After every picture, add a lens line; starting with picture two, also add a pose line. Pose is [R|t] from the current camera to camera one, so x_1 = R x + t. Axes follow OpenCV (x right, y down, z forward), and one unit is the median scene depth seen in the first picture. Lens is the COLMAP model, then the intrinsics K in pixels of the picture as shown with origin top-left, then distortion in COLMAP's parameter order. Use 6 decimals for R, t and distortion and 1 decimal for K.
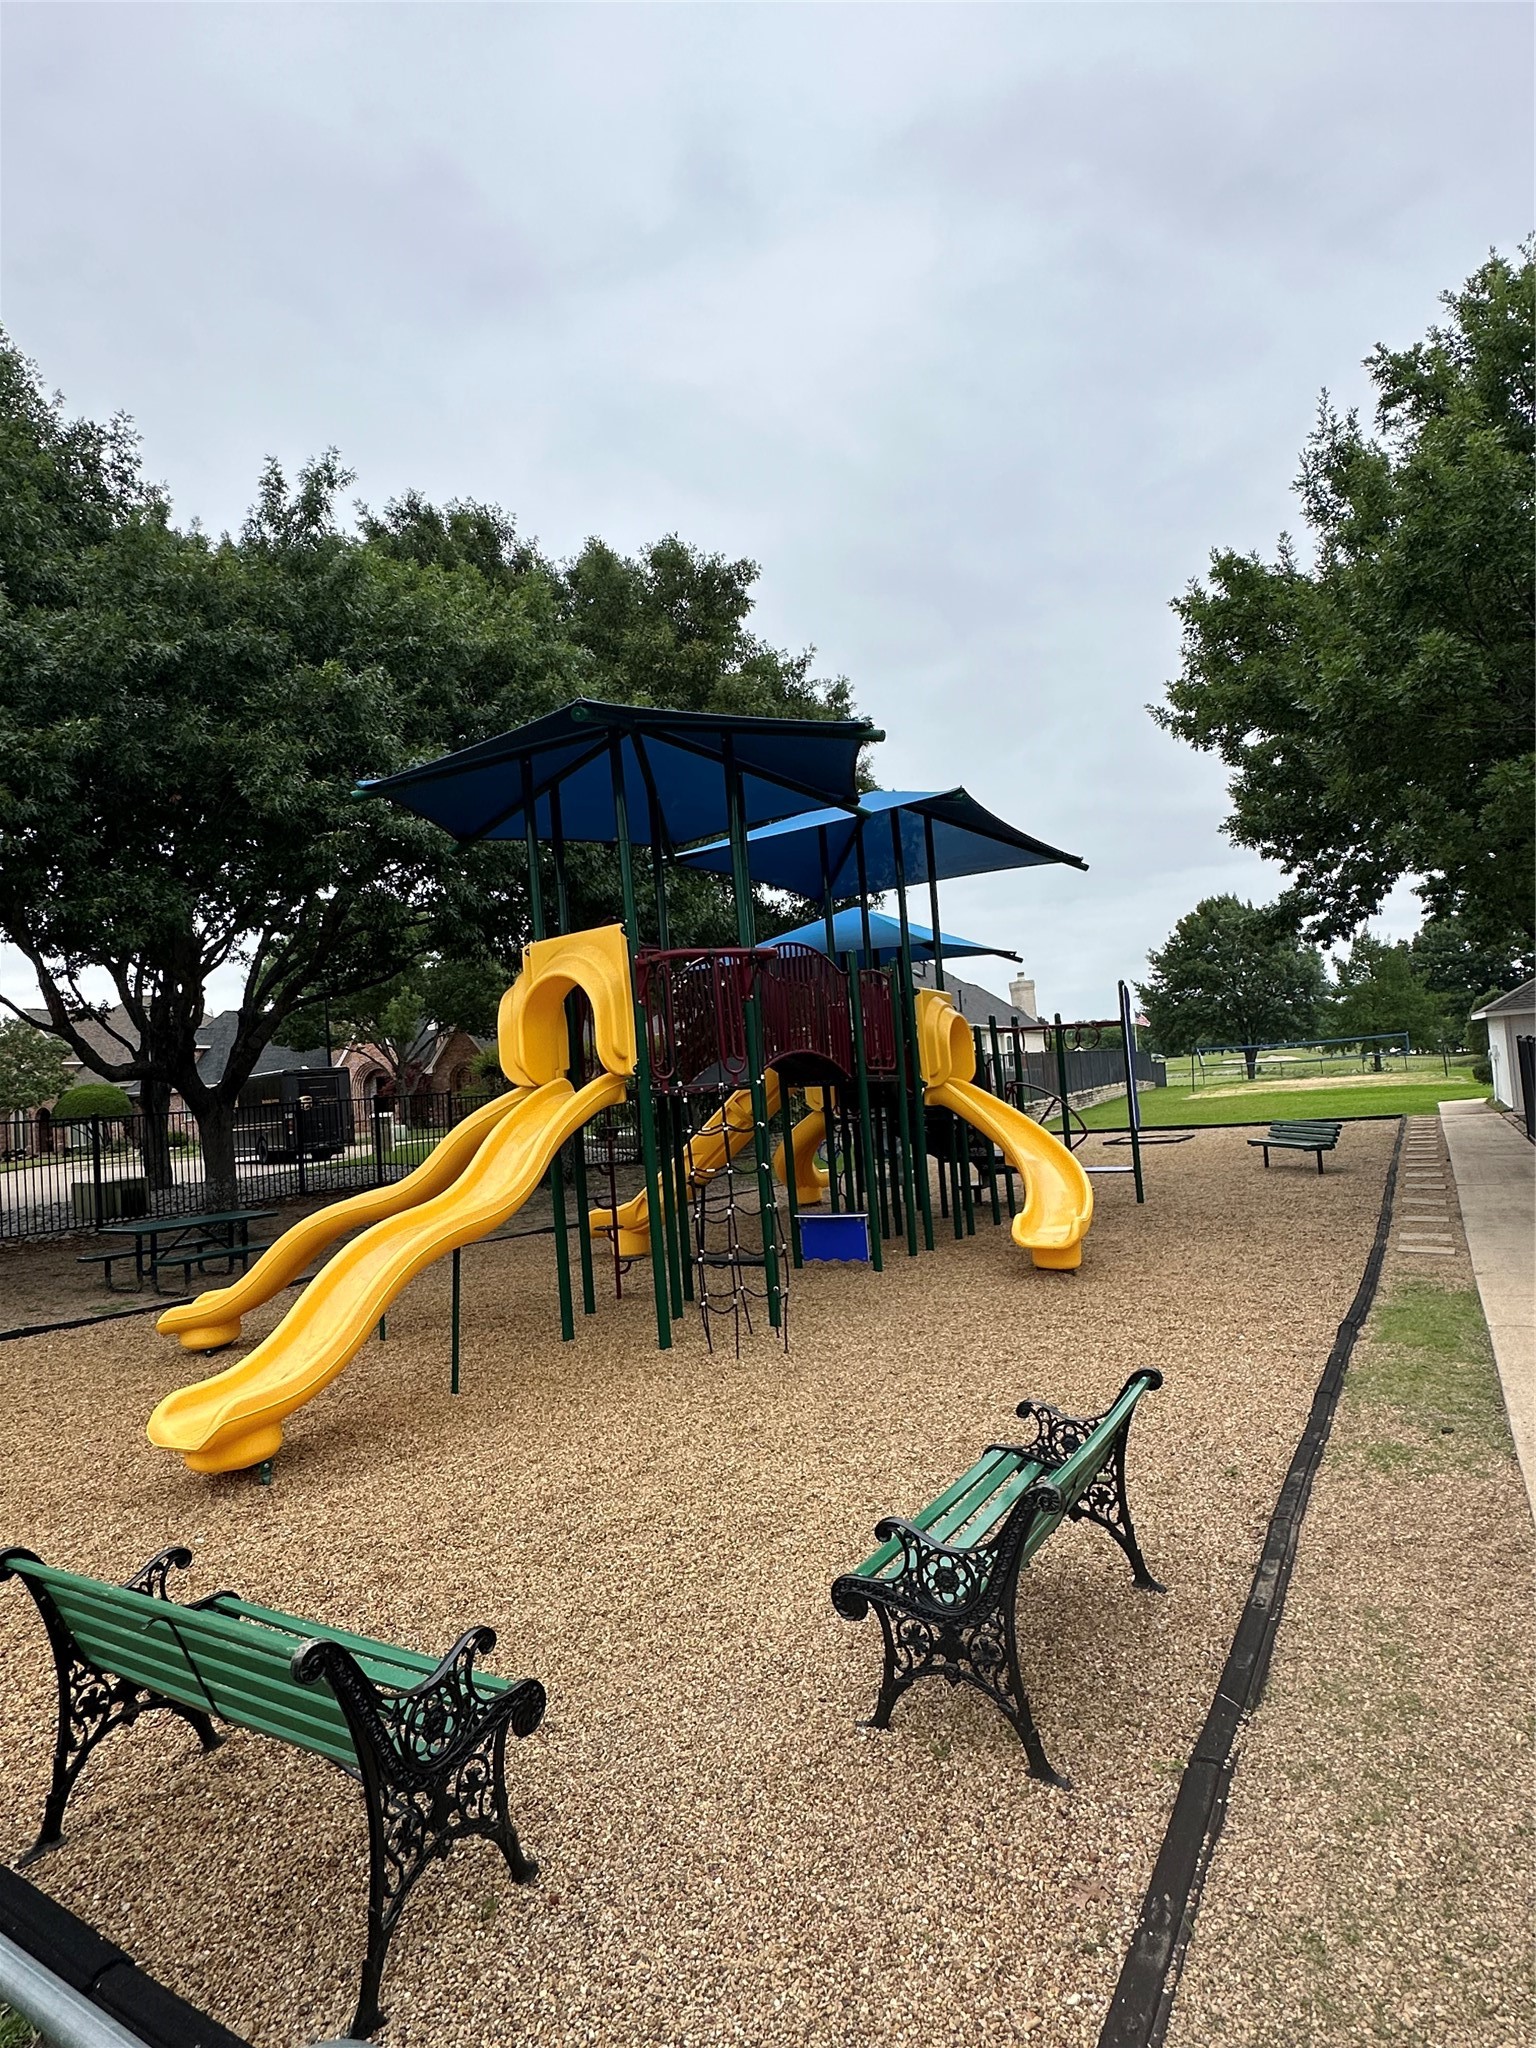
lens RADIAL K [[1088.2, 0, 765.4], [0, 1088.2, 1030.8], [0, 0, 1]] dist [-0.000612, 0.000002]
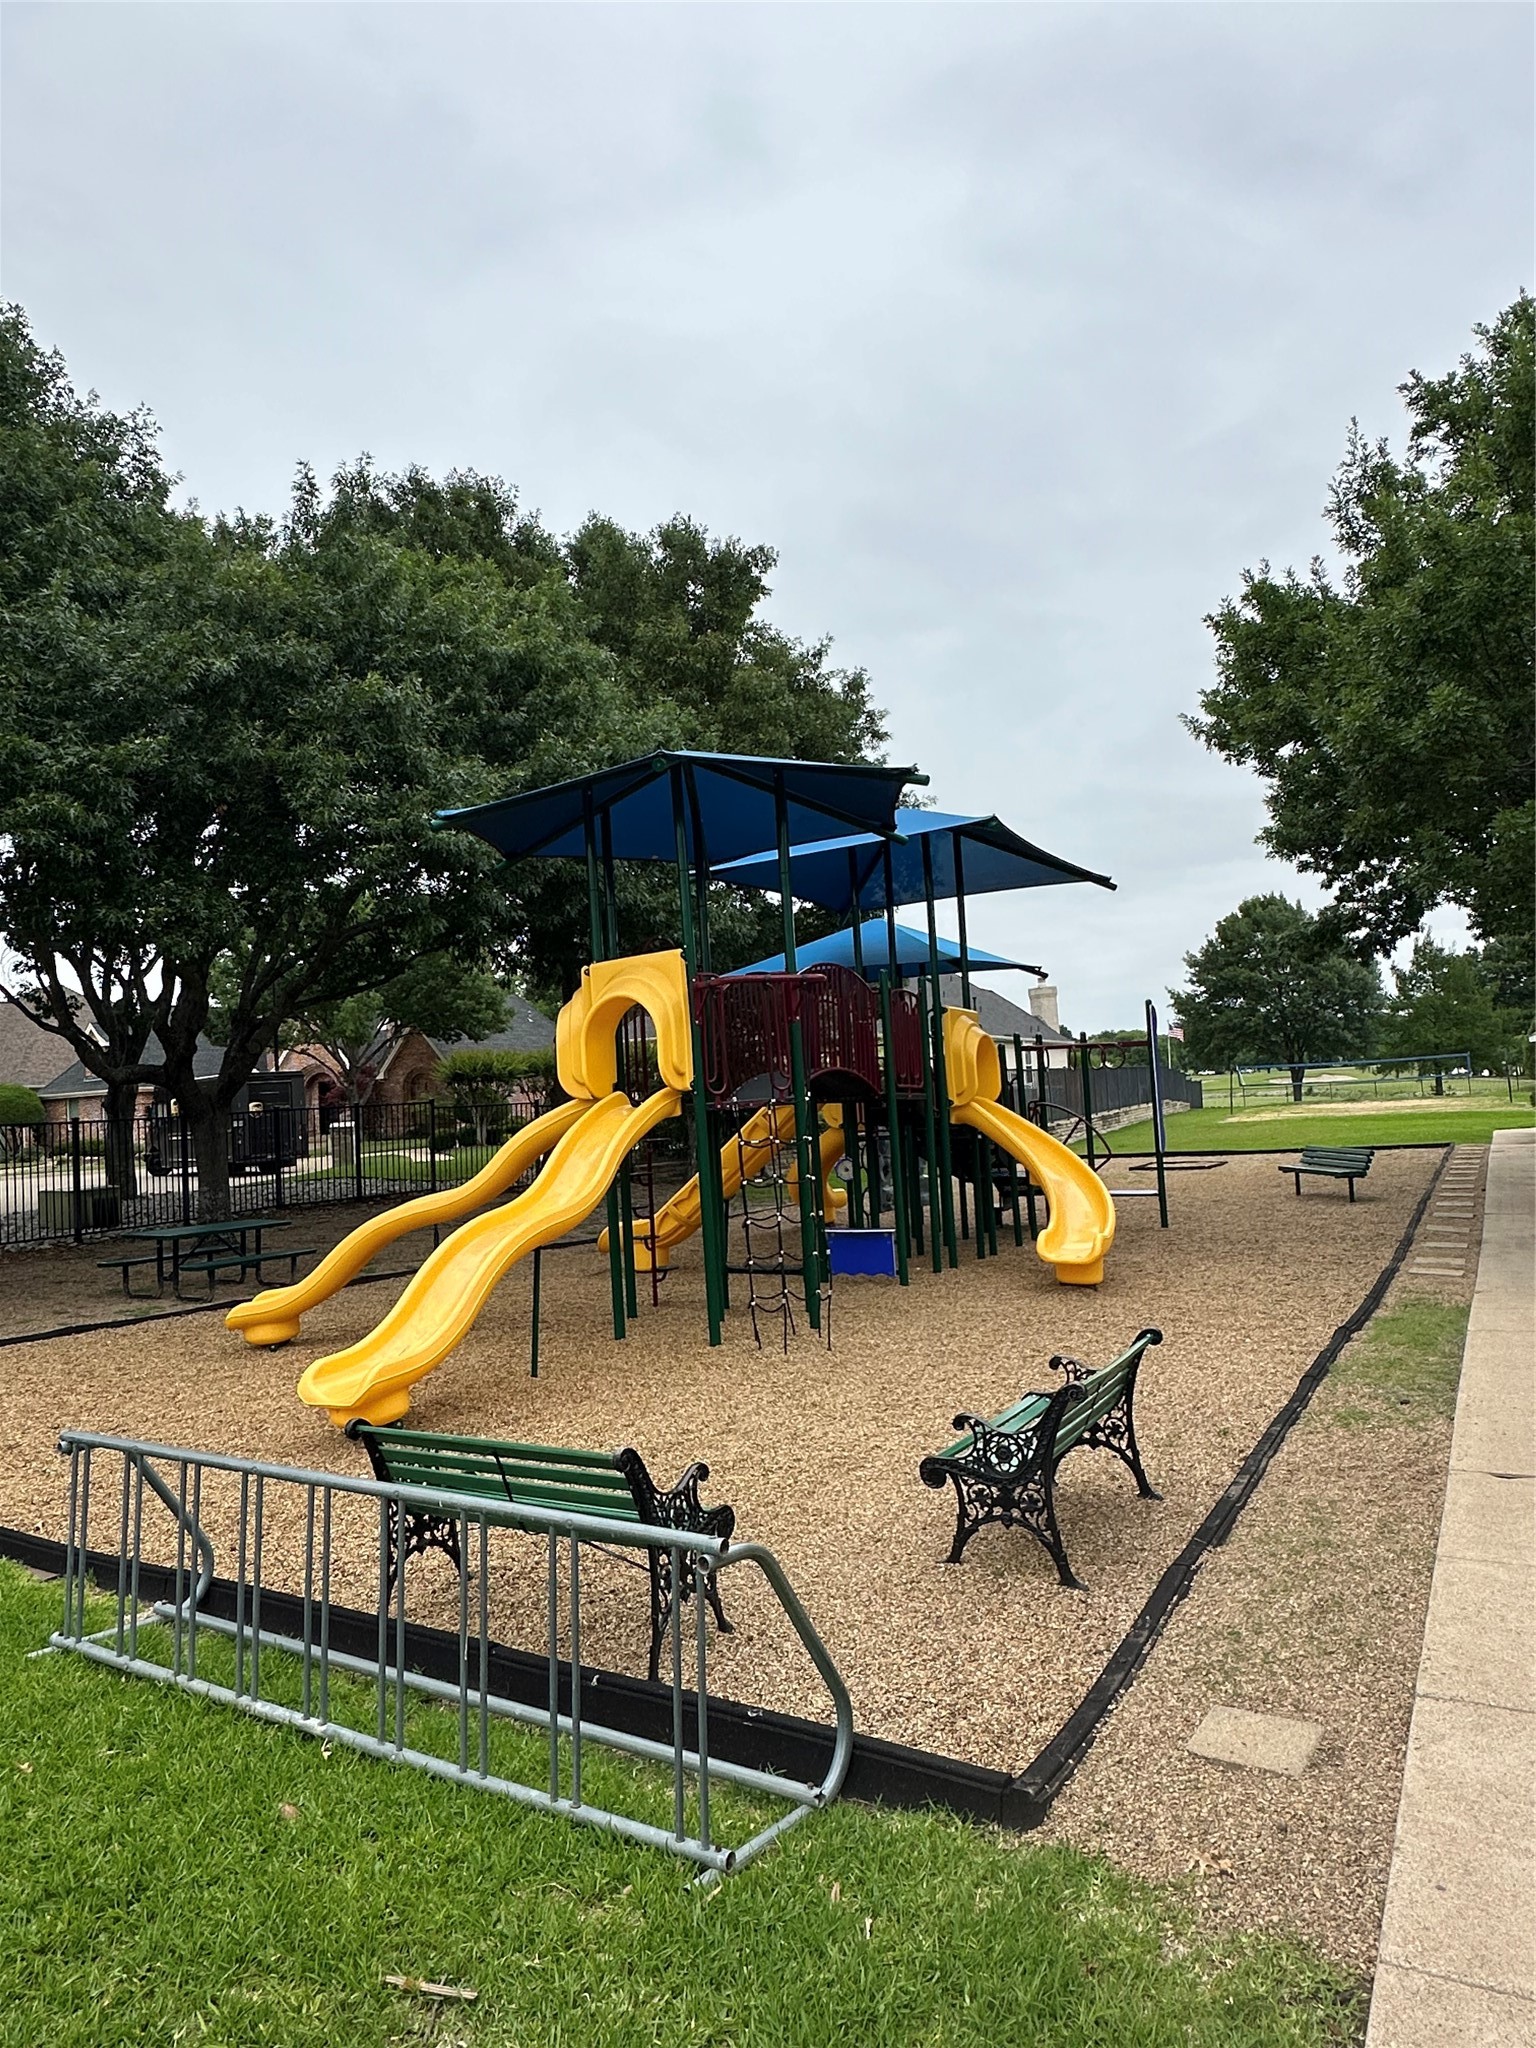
lens RADIAL K [[1236.2, 0, 768.0], [0, 1236.2, 1024.0], [0, 0, 1]] dist [0.000250, 0.000505]
pose [[0.999738, 0.018374, 0.013645, -0.038498], [-0.018231, 0.999778, -0.010533, -0.008248], [-0.013836, 0.010282, 0.999851, -0.136924]]
